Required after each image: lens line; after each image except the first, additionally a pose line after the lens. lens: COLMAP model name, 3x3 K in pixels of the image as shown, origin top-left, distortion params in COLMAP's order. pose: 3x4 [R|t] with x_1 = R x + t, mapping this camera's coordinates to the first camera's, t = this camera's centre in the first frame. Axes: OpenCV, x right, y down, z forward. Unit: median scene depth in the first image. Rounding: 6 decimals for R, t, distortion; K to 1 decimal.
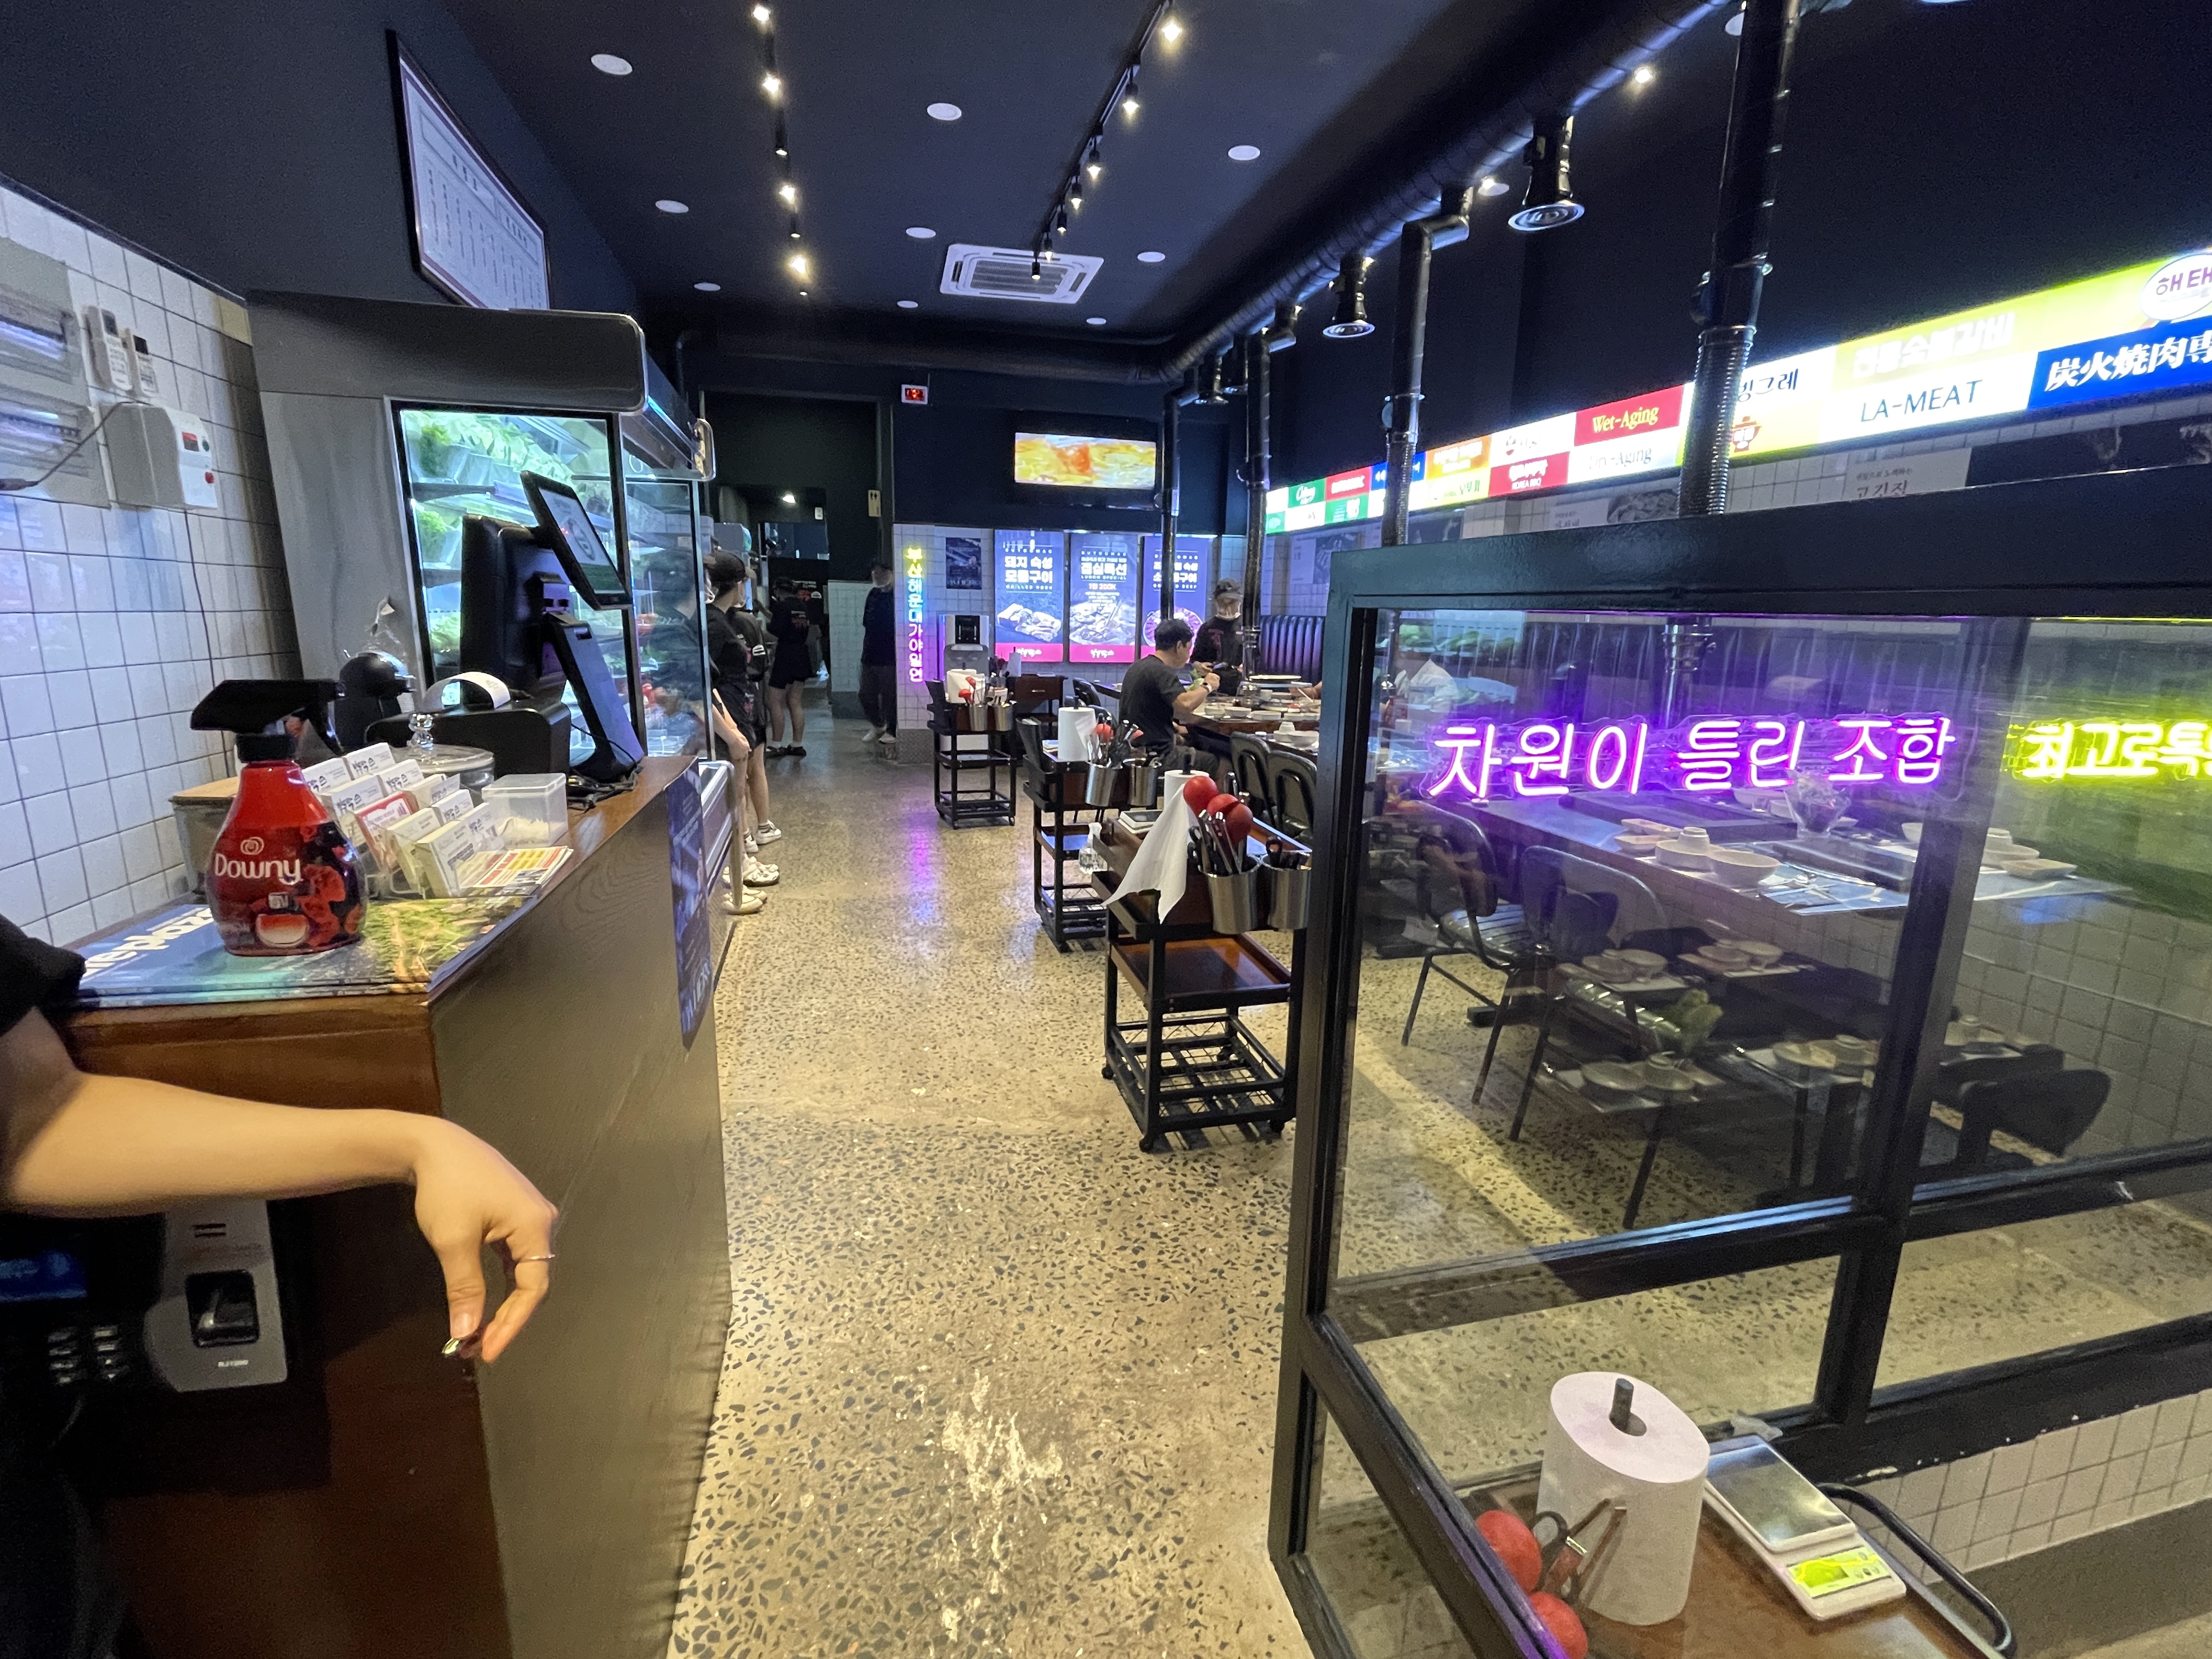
lens RADIAL K [[996.9, 0, 1102.1], [0, 996.9, 822.3], [0, 0, 1]] dist [-0.000048, 0.000099]
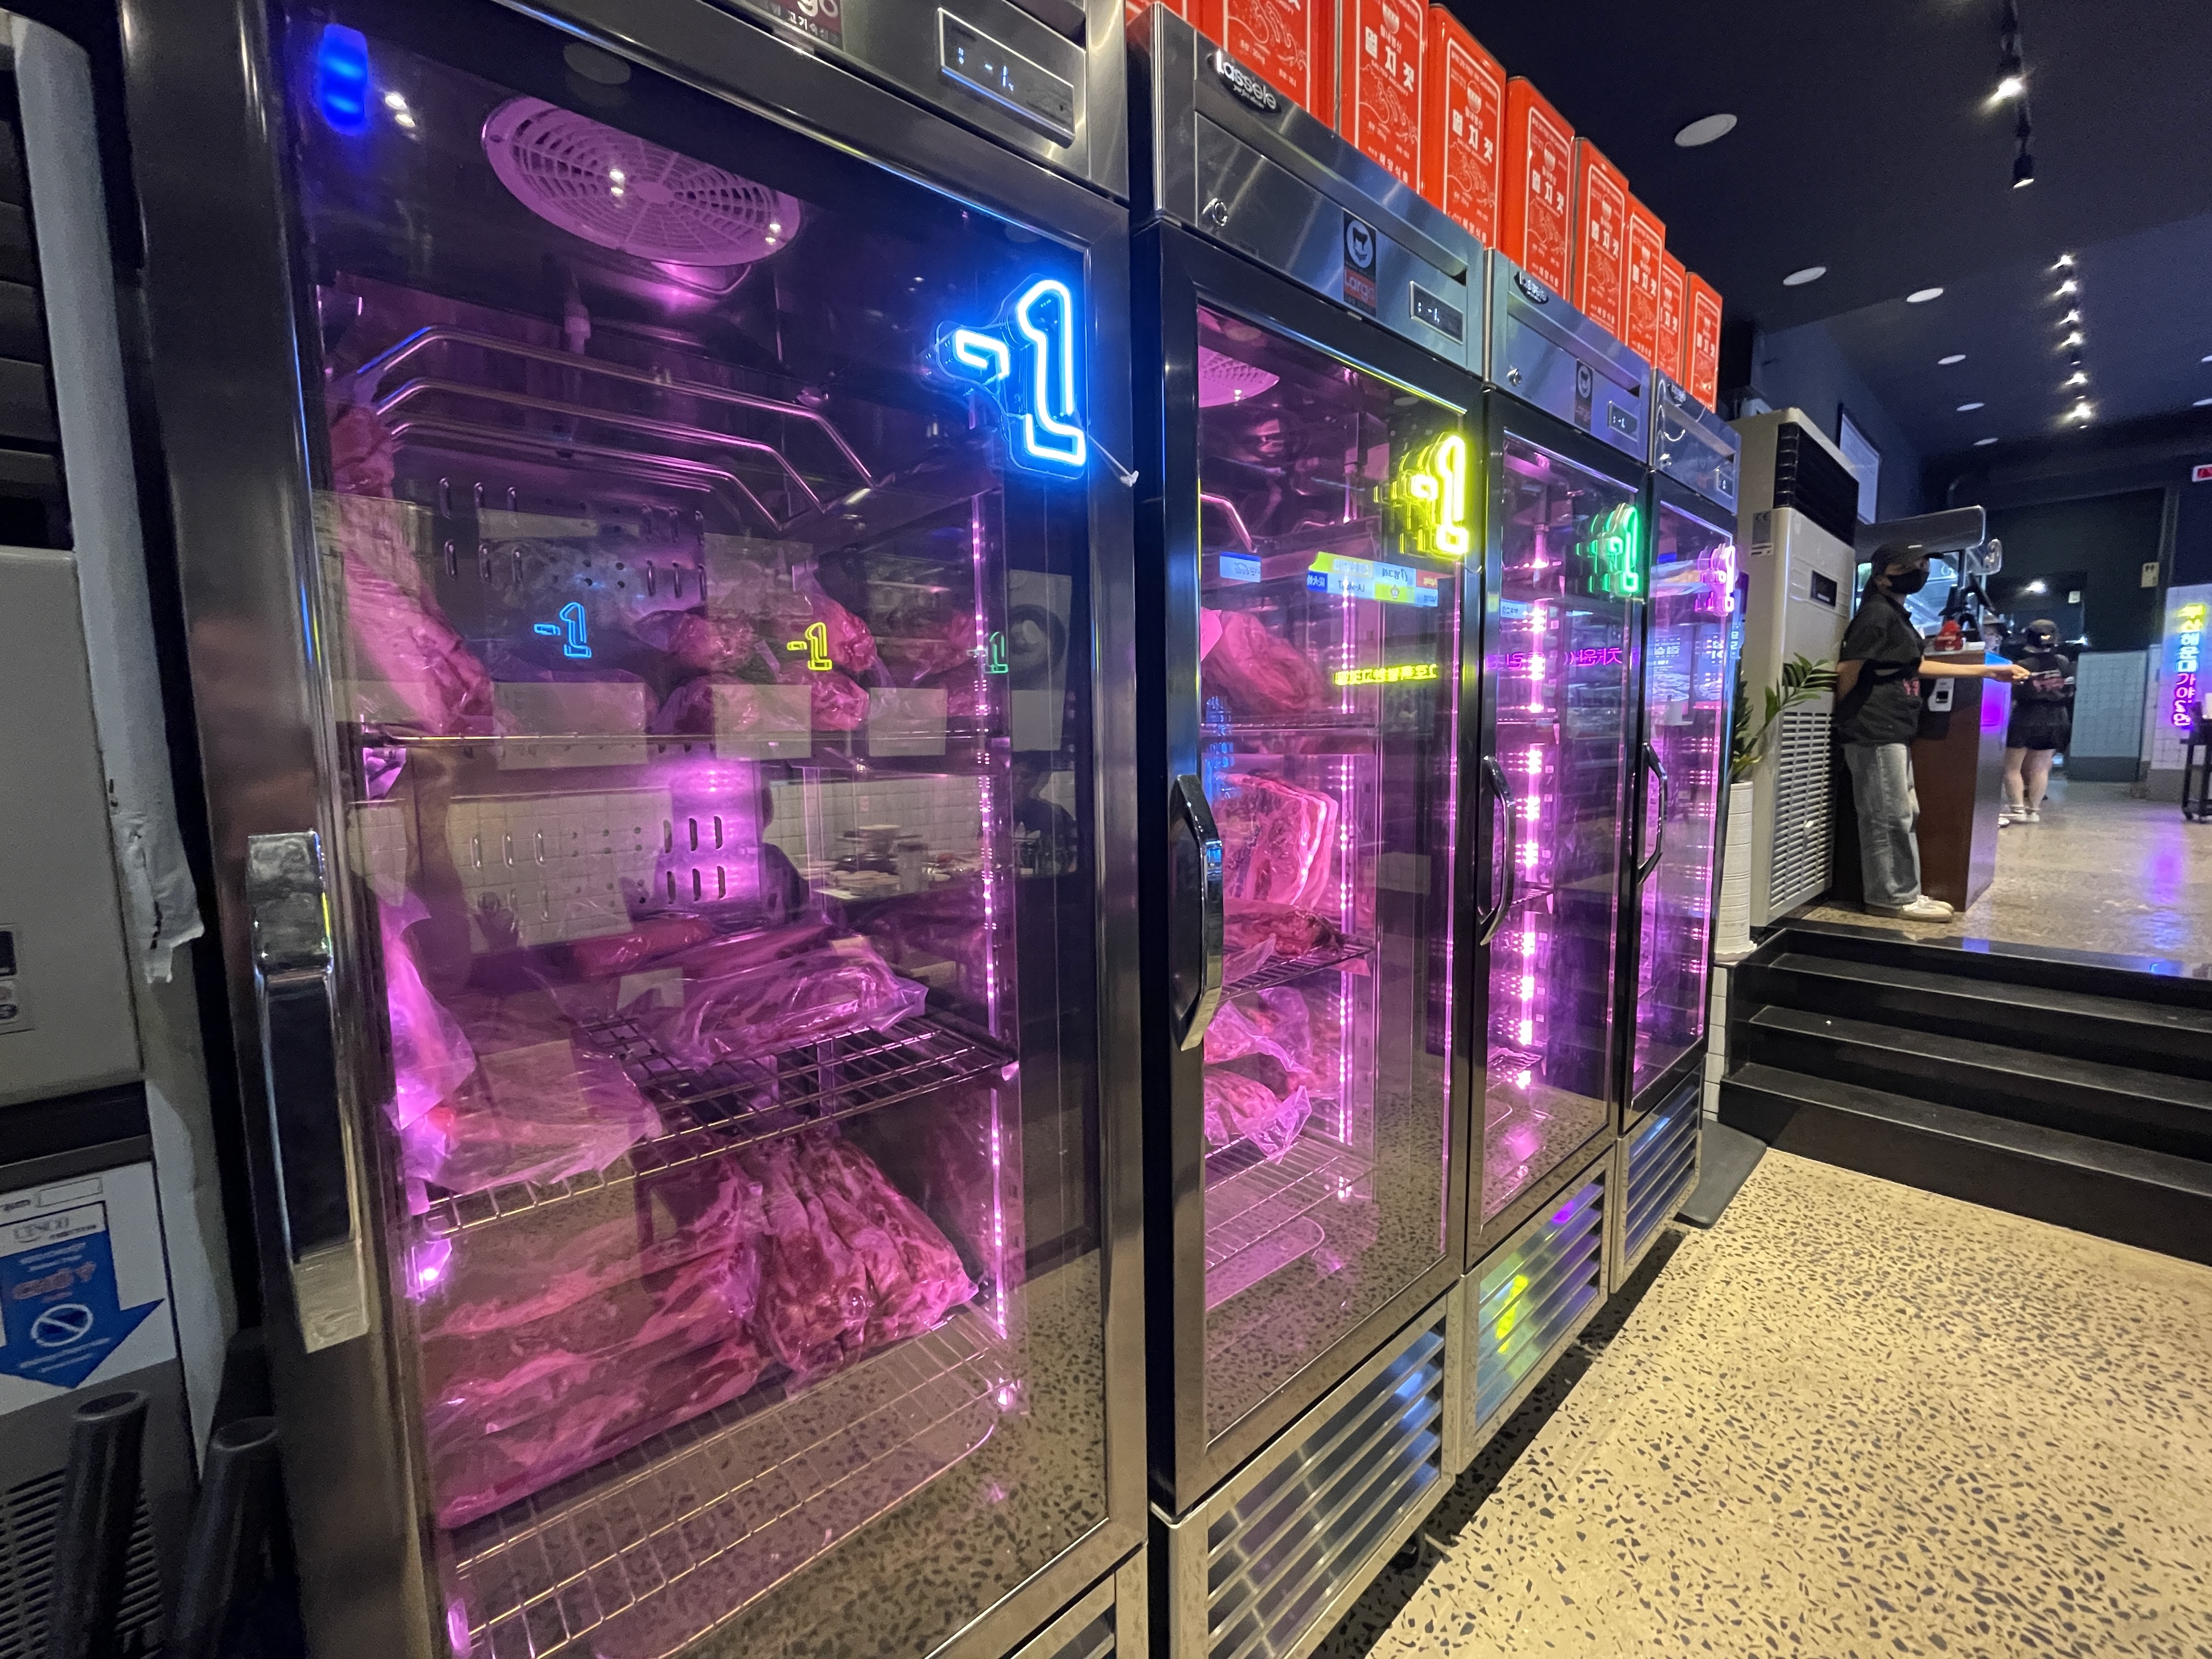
lens RADIAL K [[903.5, 0, 1097.7], [0, 903.5, 817.6], [0, 0, 1]] dist [-0.004849, -0.000130]
pose [[0.466297, 0.055994, -0.882854, 0.141204], [-0.159981, 0.986877, -0.021906, 0.179256], [0.870042, 0.151455, 0.469136, -0.509386]]
